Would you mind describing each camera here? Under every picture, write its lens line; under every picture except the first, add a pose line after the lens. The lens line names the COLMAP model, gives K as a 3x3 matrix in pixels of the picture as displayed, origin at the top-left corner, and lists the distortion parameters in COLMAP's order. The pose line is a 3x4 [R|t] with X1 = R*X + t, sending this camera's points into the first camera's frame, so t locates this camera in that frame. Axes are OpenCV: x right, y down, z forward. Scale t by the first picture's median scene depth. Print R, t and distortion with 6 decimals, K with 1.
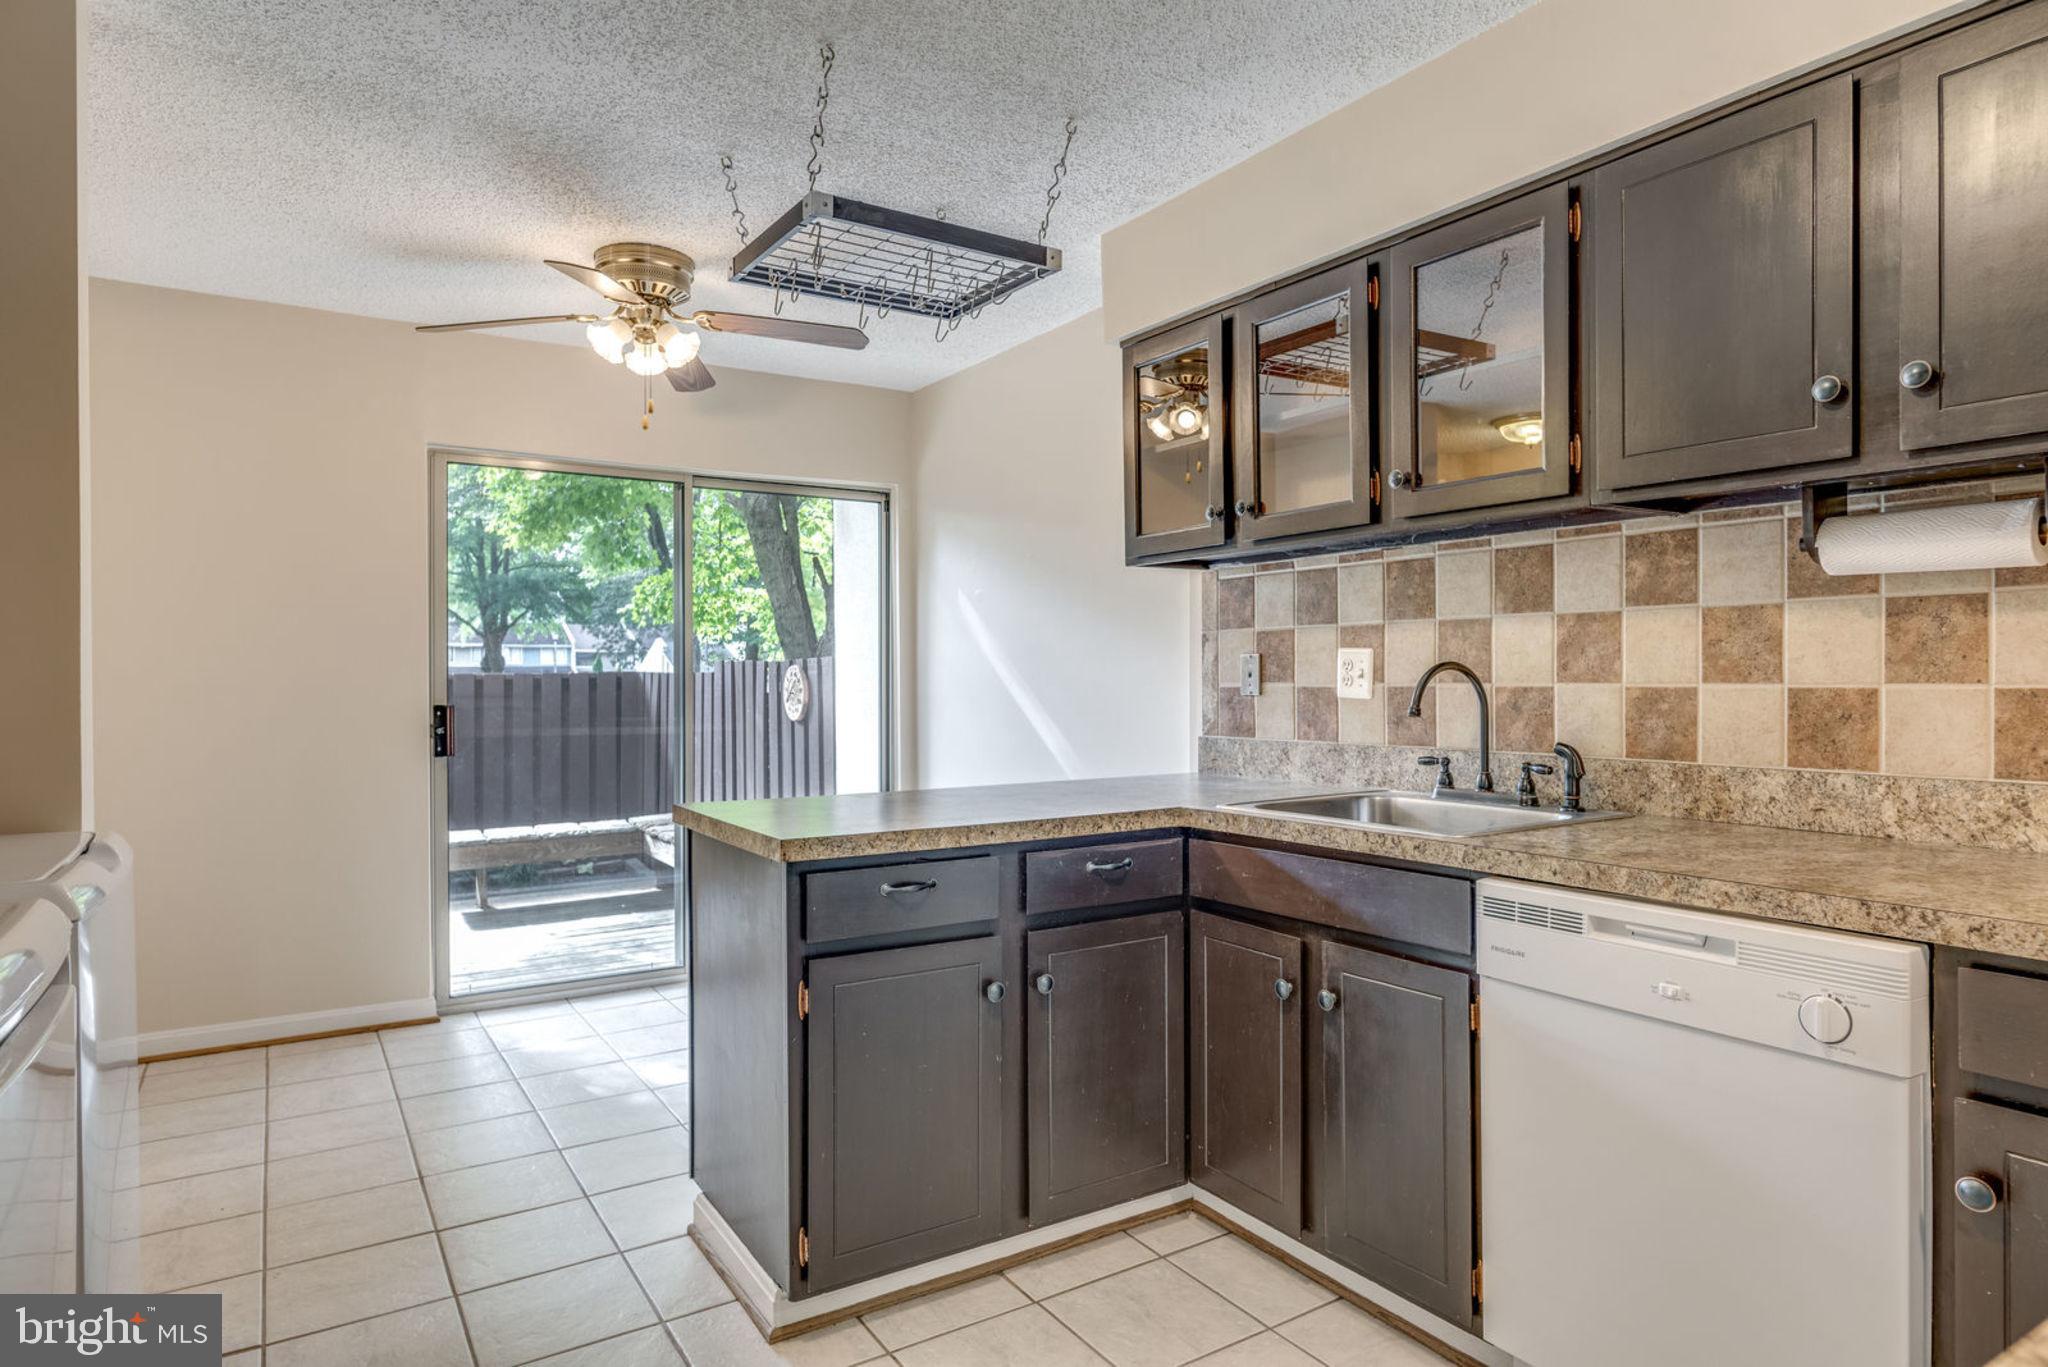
lens RADIAL K [[1175.0, 0, 1038.1], [0, 1175.0, 692.1], [0, 0, 1]] dist [-0.008325, 0.003885]
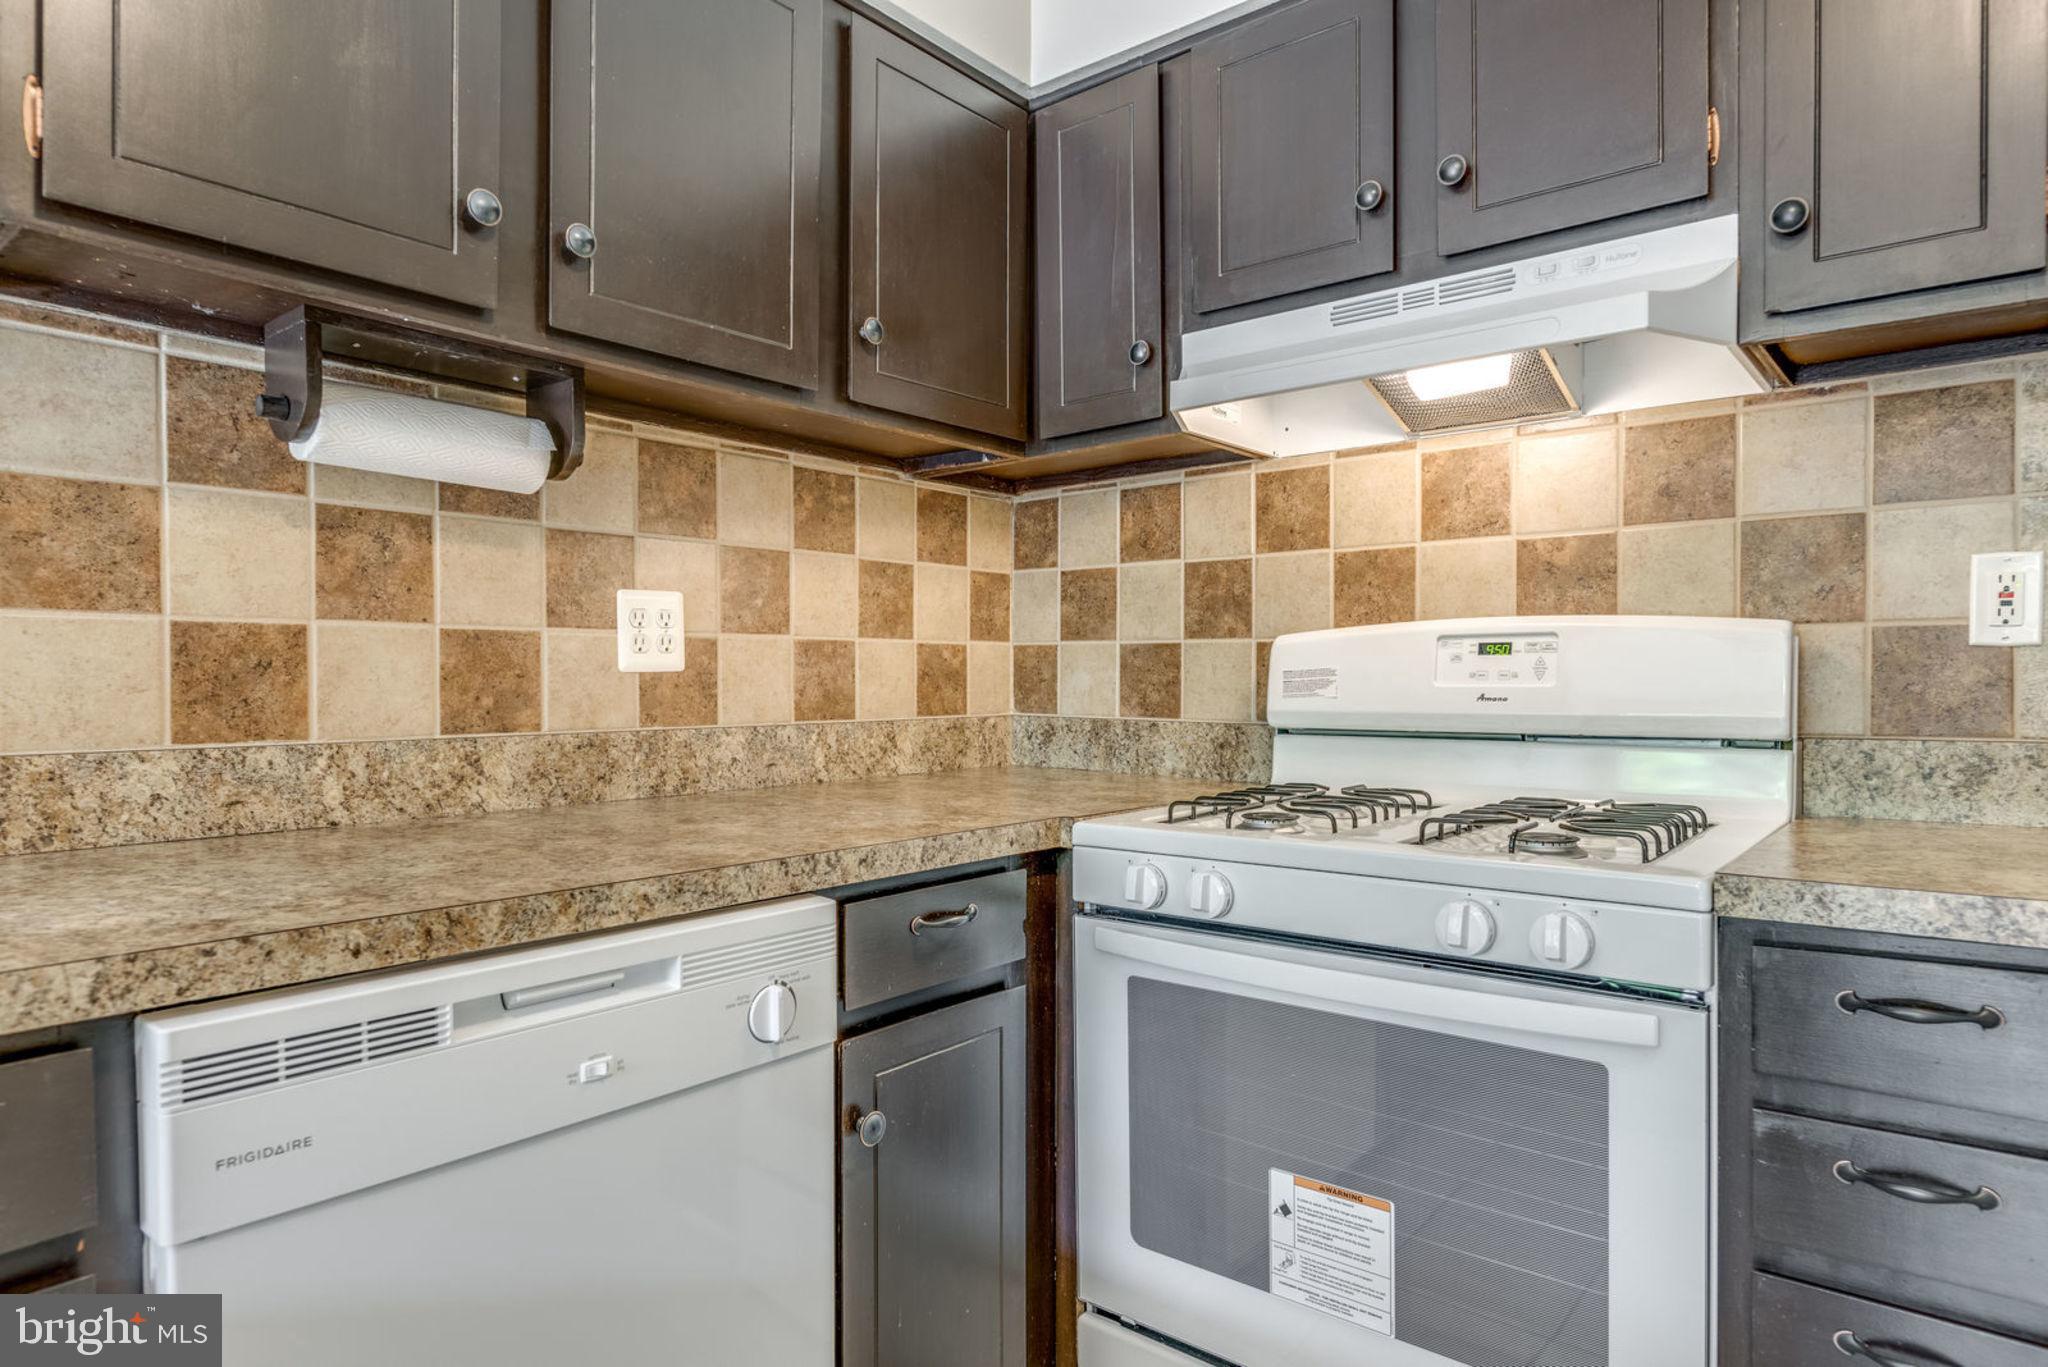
lens RADIAL K [[1175.0, 0, 1030.2], [0, 1175.0, 696.0], [0, 0, 1]] dist [-0.008325, 0.003885]
pose [[-0.299347, -0.009873, 0.954093, -0.098718], [0.013050, 0.999811, 0.014441, 0.030372], [-0.954055, 0.016774, -0.299161, 0.662132]]
